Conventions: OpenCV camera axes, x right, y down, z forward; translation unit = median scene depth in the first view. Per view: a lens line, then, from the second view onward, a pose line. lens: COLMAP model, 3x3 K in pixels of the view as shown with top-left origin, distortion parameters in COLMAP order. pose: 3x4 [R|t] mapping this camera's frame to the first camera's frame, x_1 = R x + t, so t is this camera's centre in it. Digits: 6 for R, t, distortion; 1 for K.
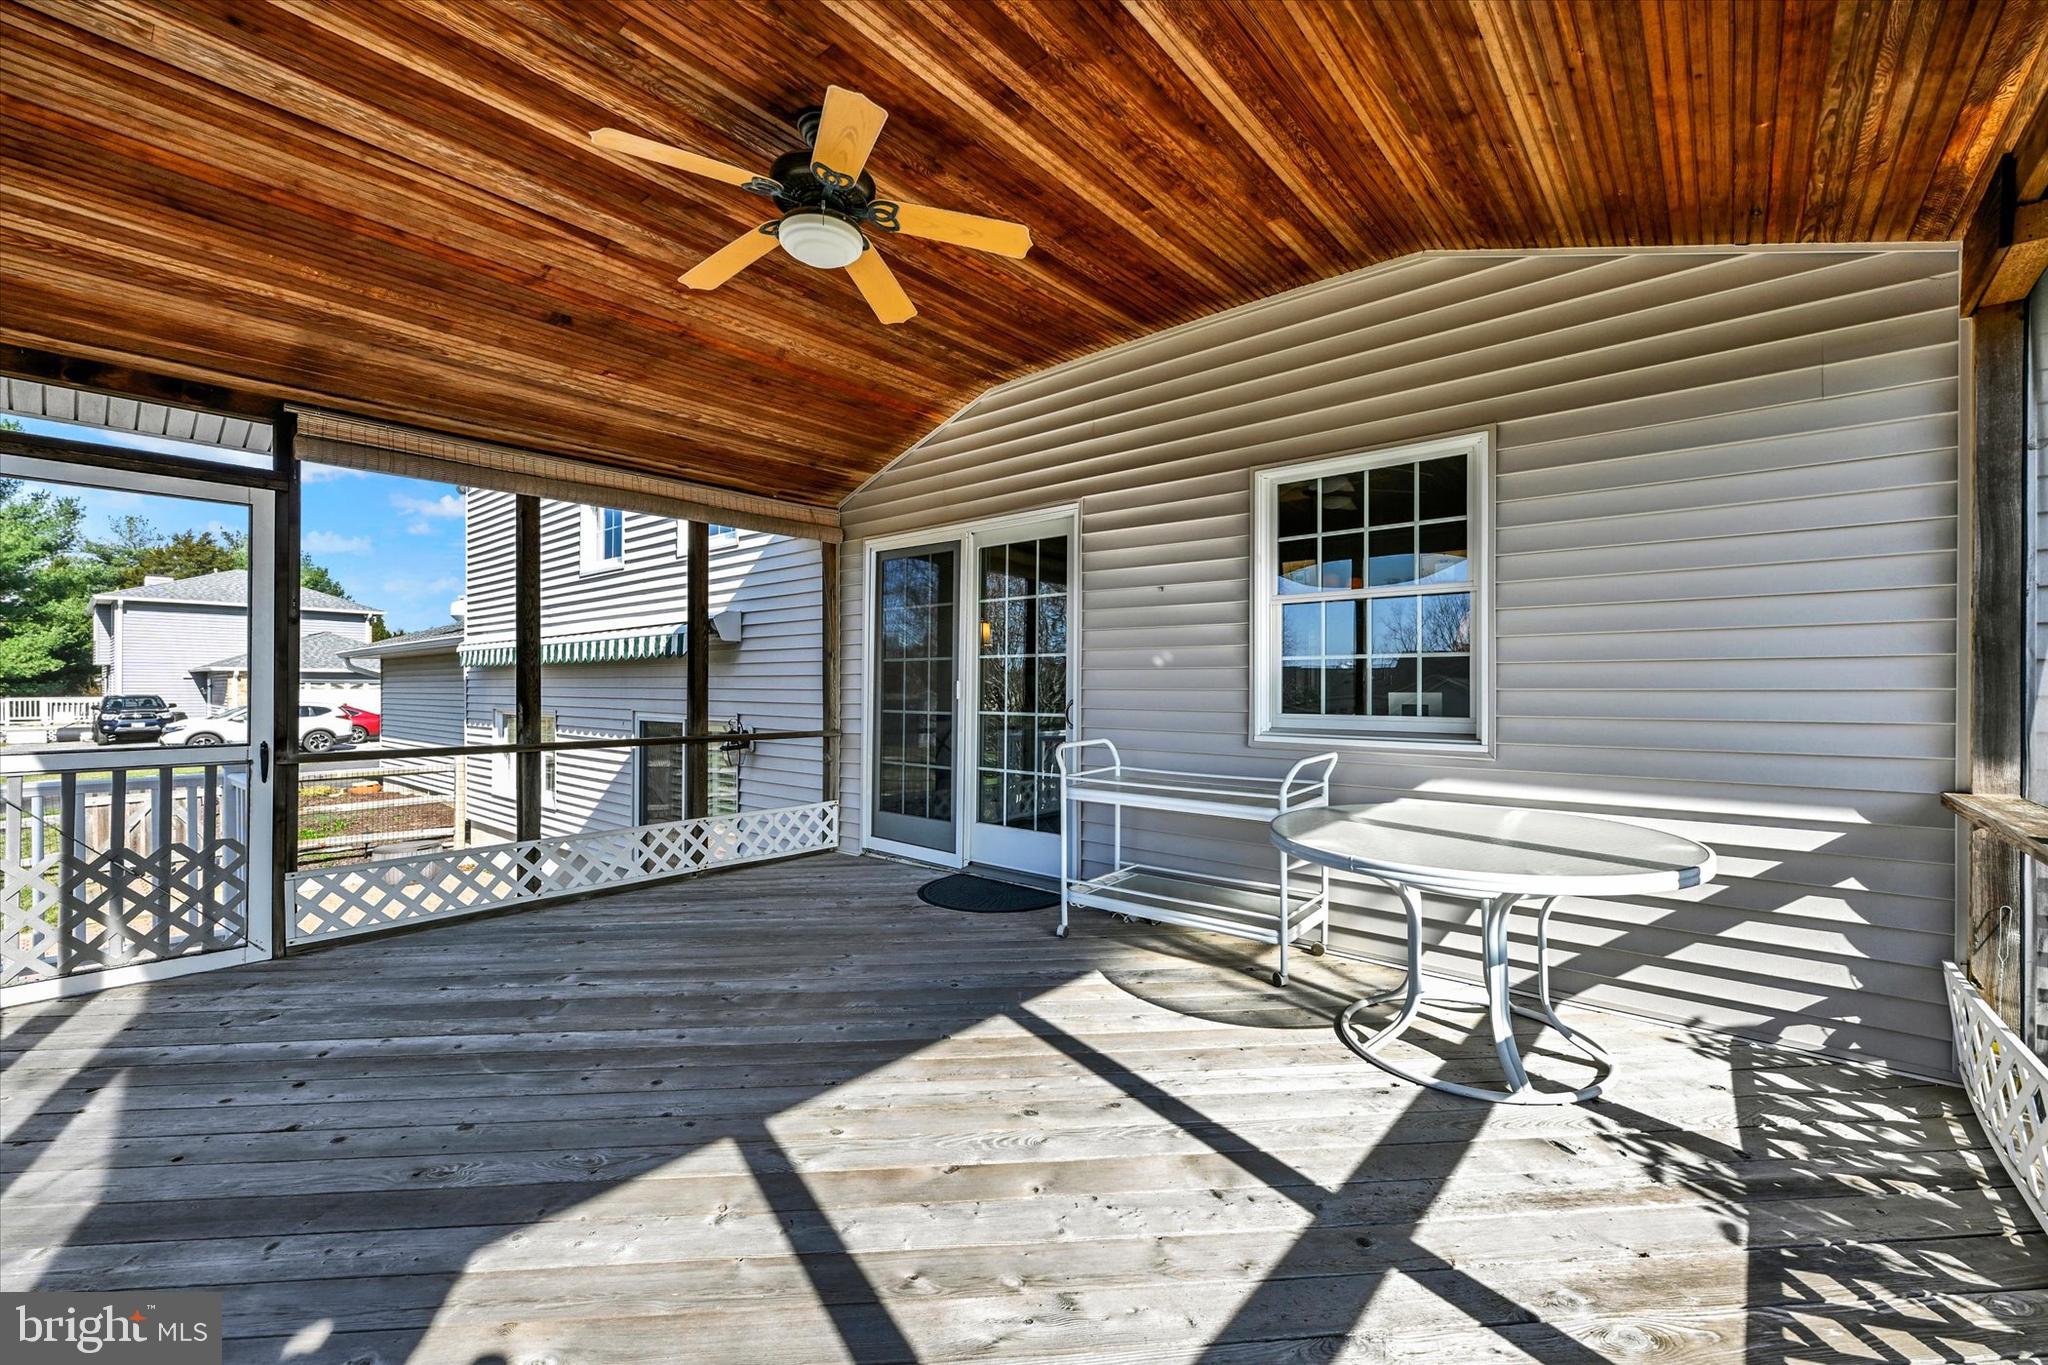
lens RADIAL K [[836.1, 0, 1024.0], [0, 836.1, 682.5], [0, 0, 1]] dist [0.001593, -0.000102]
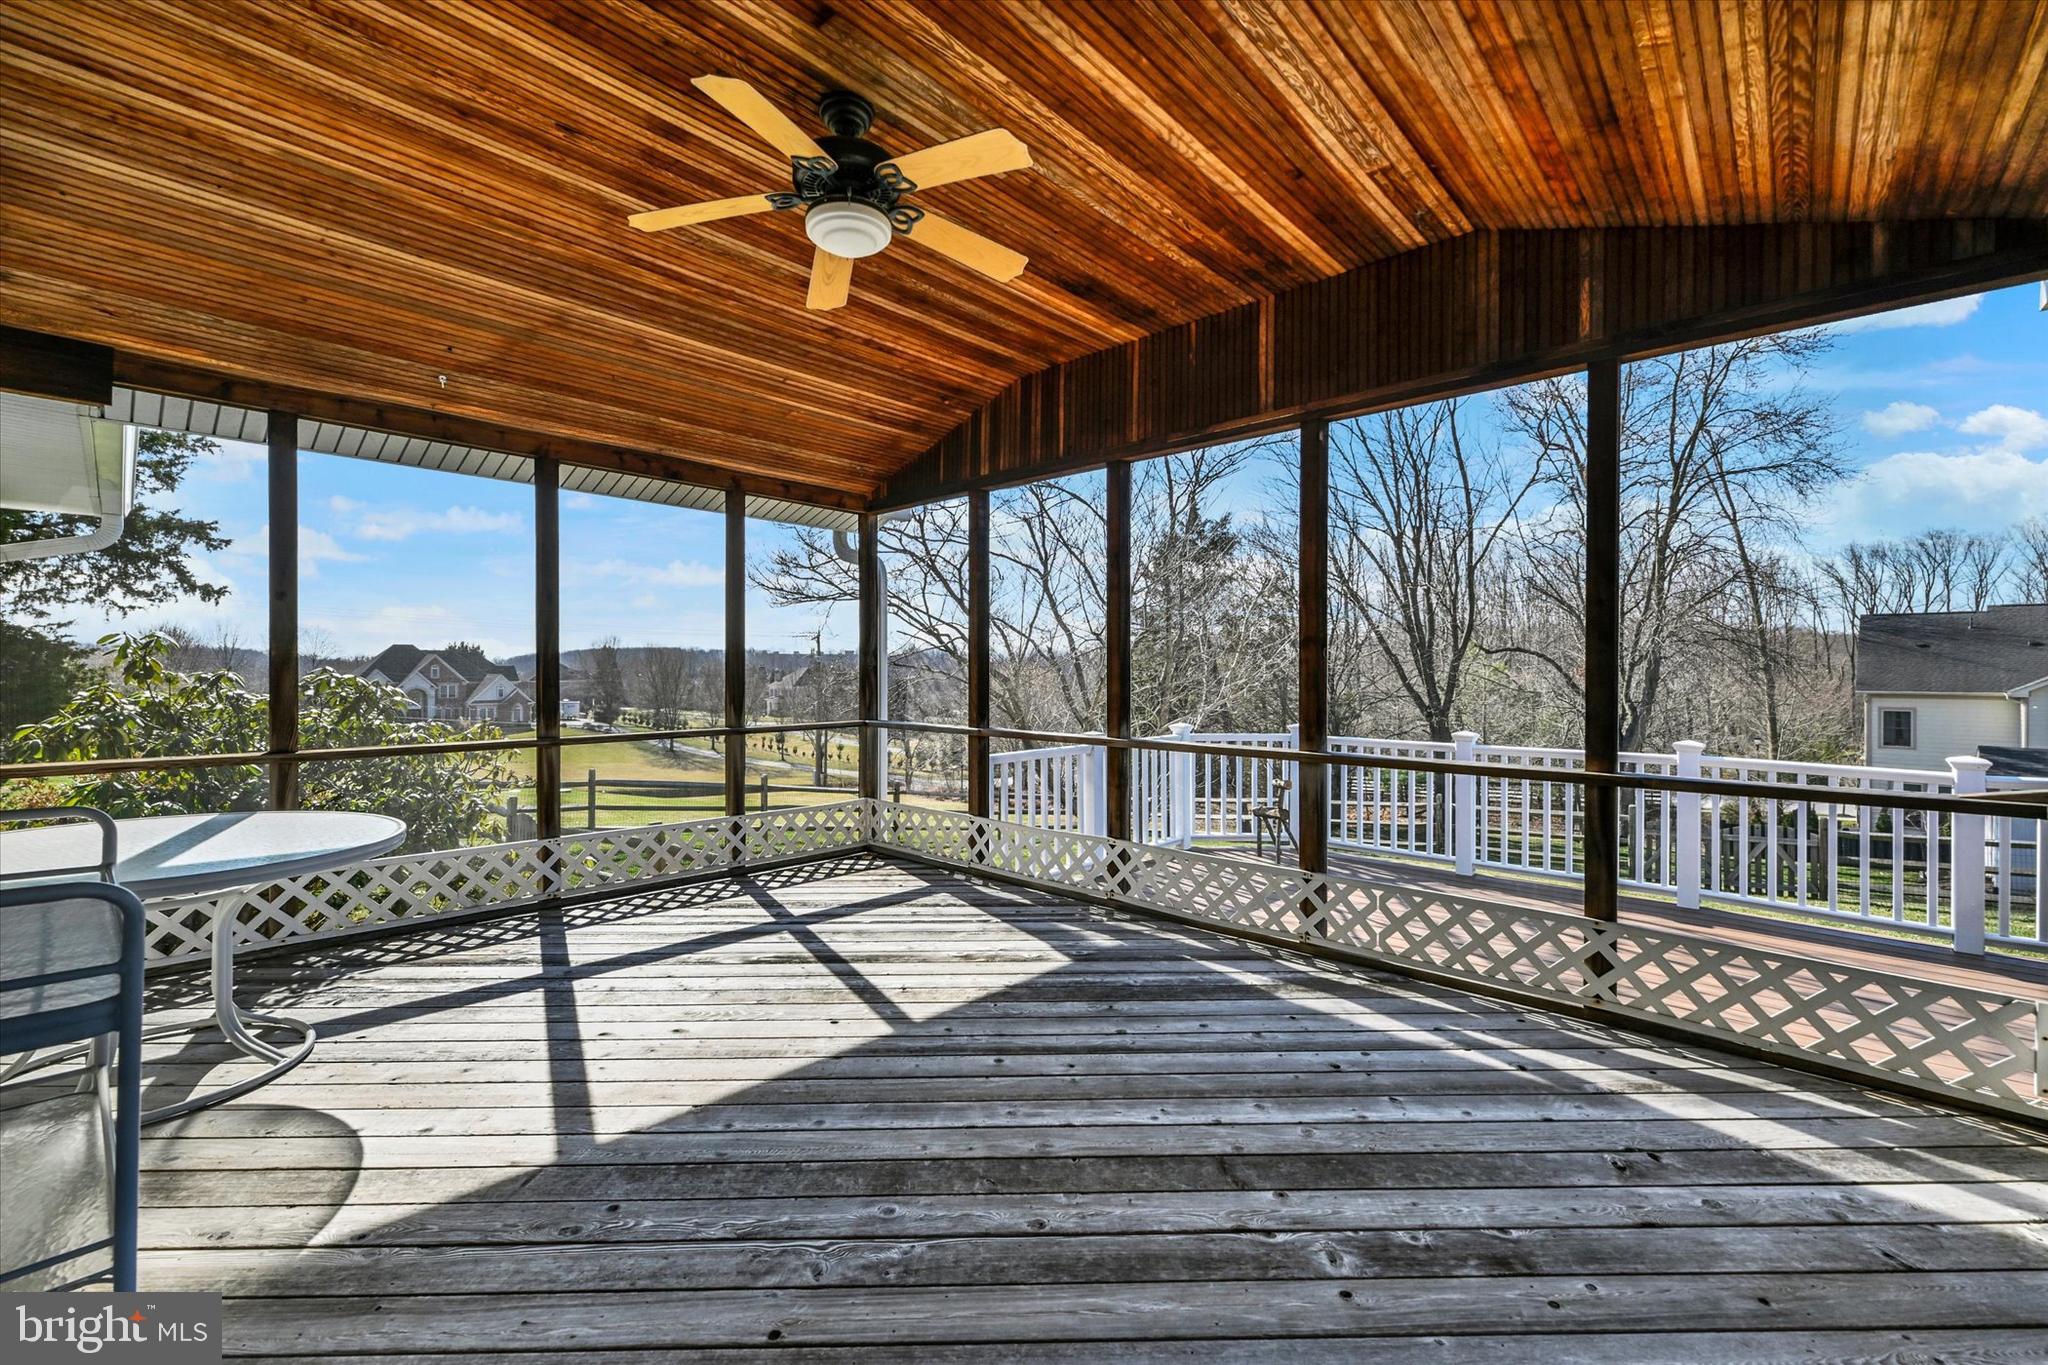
lens RADIAL K [[836.1, 0, 1024.0], [0, 836.1, 682.5], [0, 0, 1]] dist [0.001593, -0.000102]
pose [[-0.999062, -0.005715, 0.042925, -0.595846], [-0.005151, 0.999899, 0.013247, -0.019279], [-0.042996, 0.013013, -0.998990, 2.400678]]
